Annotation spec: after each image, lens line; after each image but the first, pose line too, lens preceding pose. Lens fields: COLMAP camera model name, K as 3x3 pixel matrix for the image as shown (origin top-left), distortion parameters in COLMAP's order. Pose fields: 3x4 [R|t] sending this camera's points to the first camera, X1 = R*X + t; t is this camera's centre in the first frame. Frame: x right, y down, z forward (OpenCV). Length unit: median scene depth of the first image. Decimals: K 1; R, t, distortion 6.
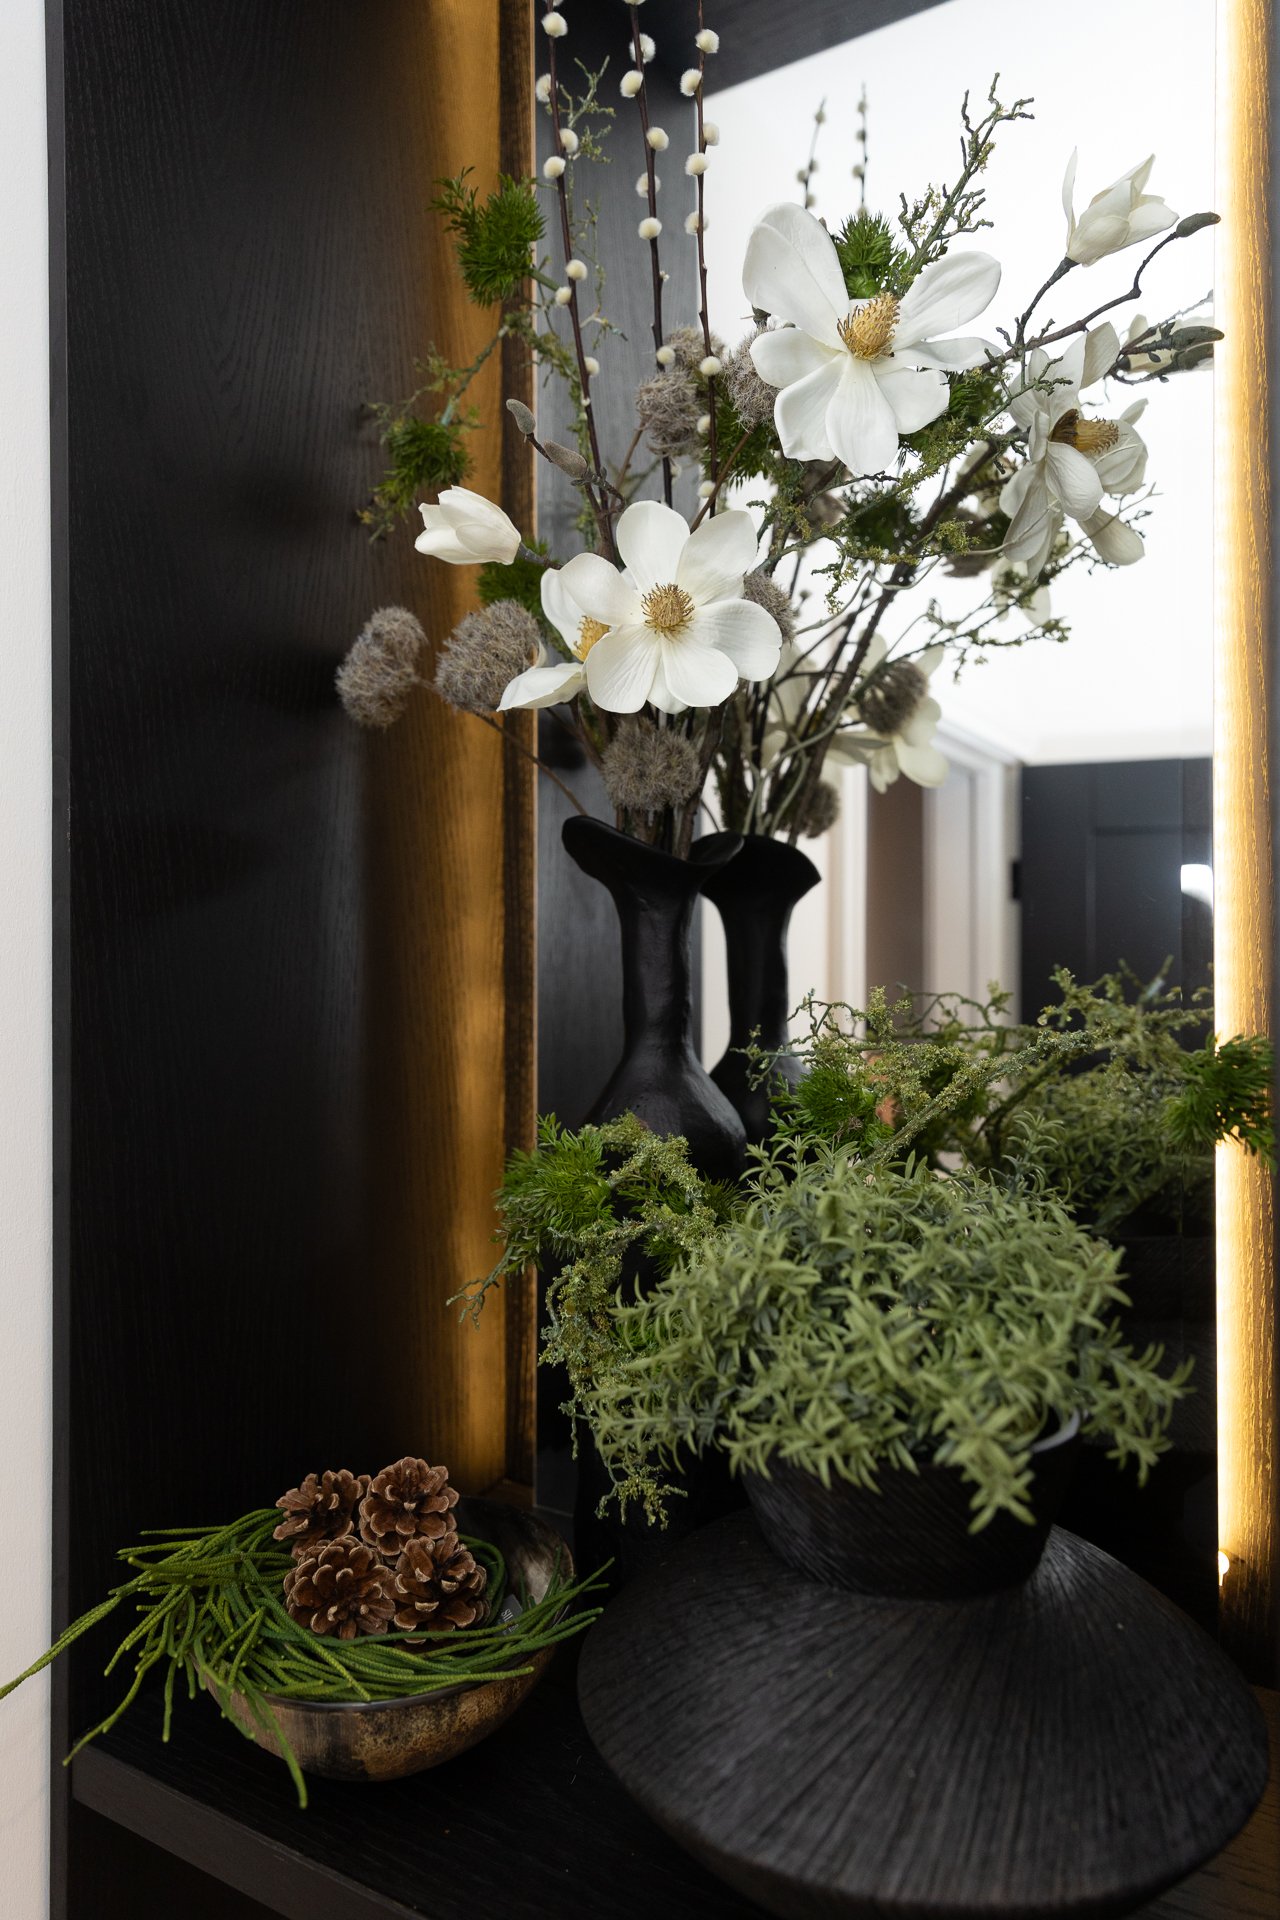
lens RADIAL K [[1271.2, 0, 636.0], [0, 1271.2, 952.2], [0, 0, 1]] dist [0.004406, 0.004077]
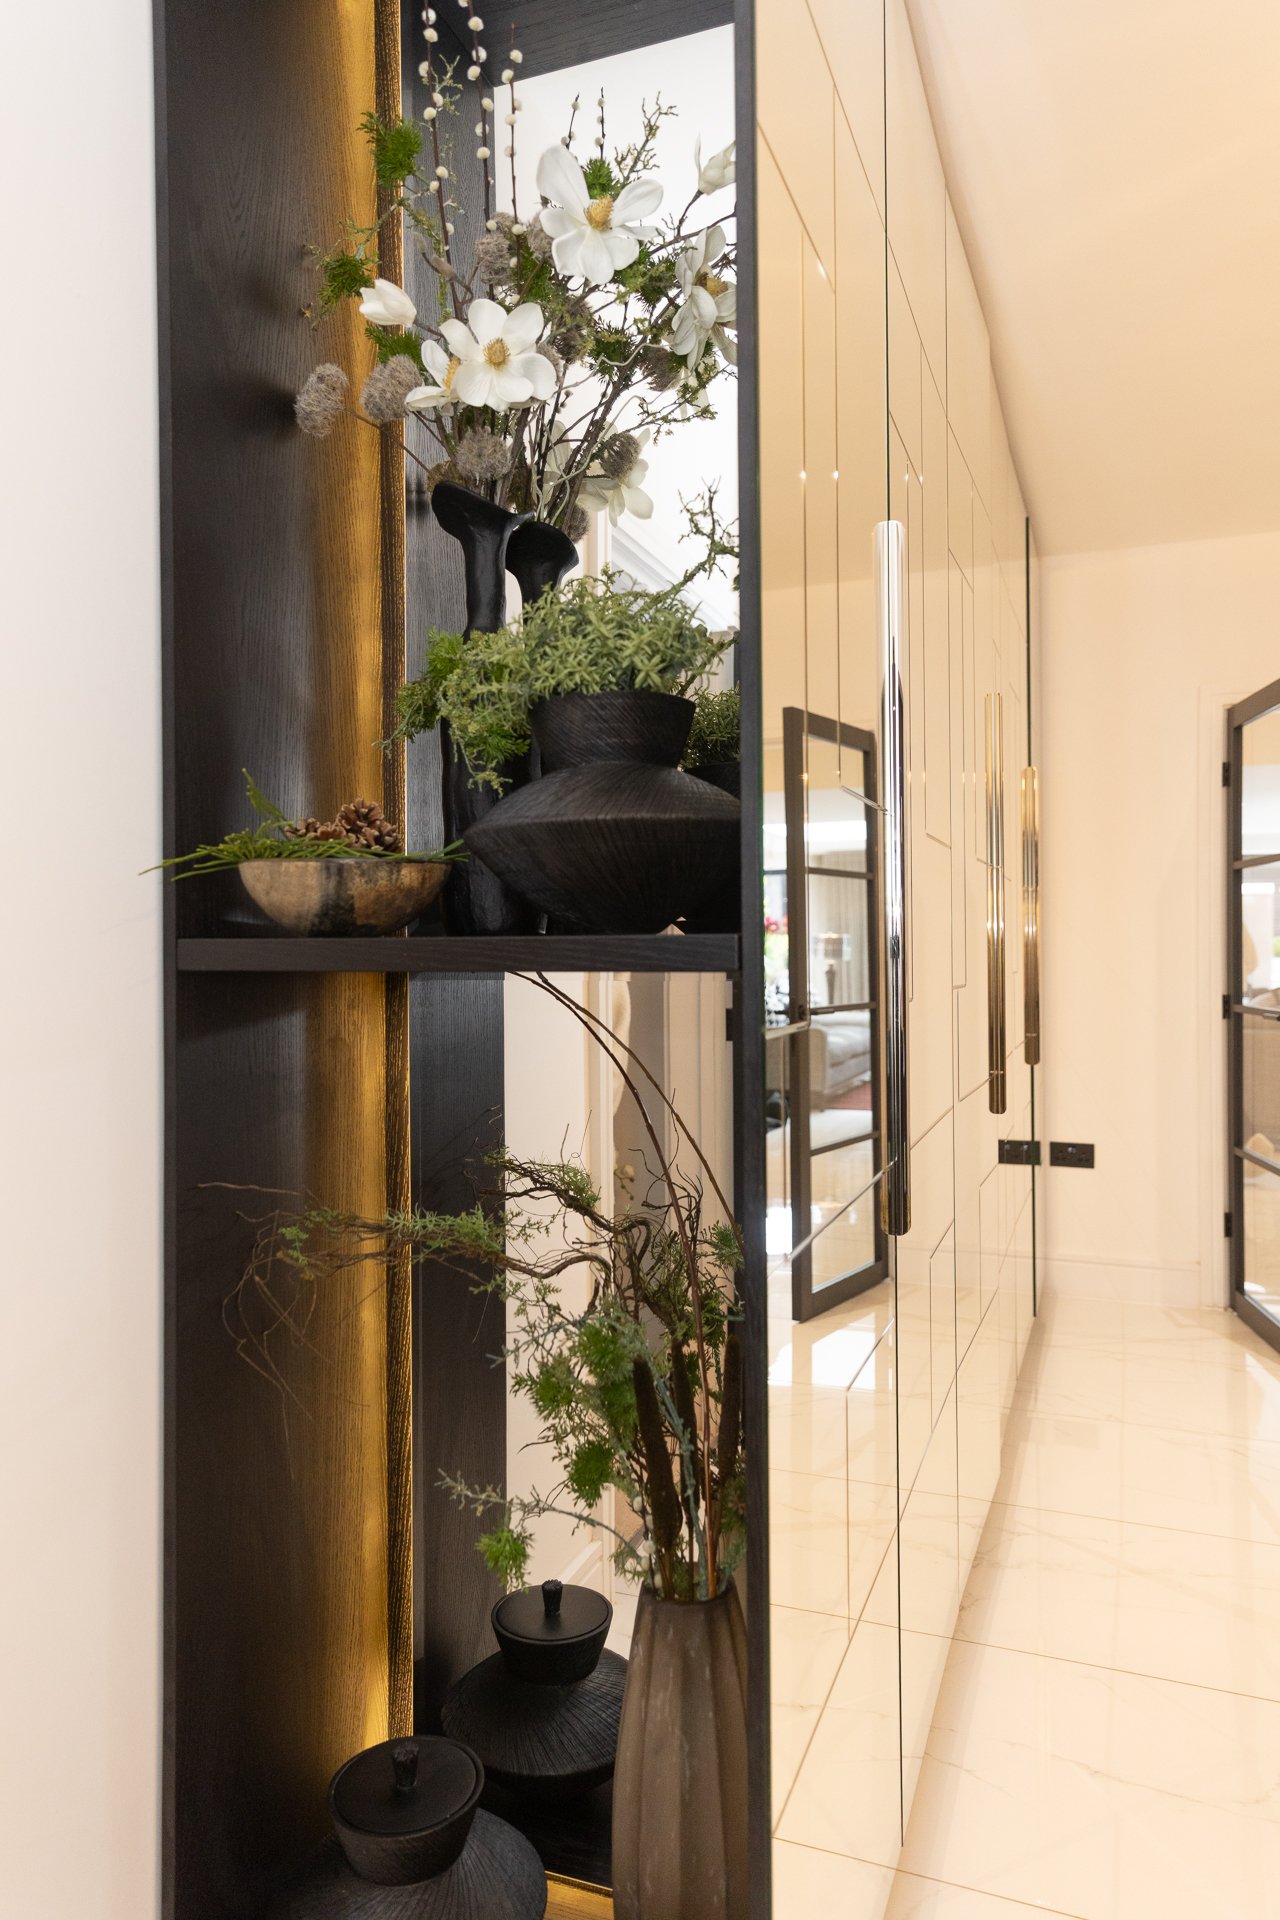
lens RADIAL K [[1271.2, 0, 638.7], [0, 1271.2, 967.8], [0, 0, 1]] dist [0.004406, 0.004077]
pose [[0.982751, -0.005495, 0.184851, -0.115412], [0.003286, 0.999919, 0.012256, 0.587427], [-0.184904, -0.011437, 0.982690, -0.865929]]
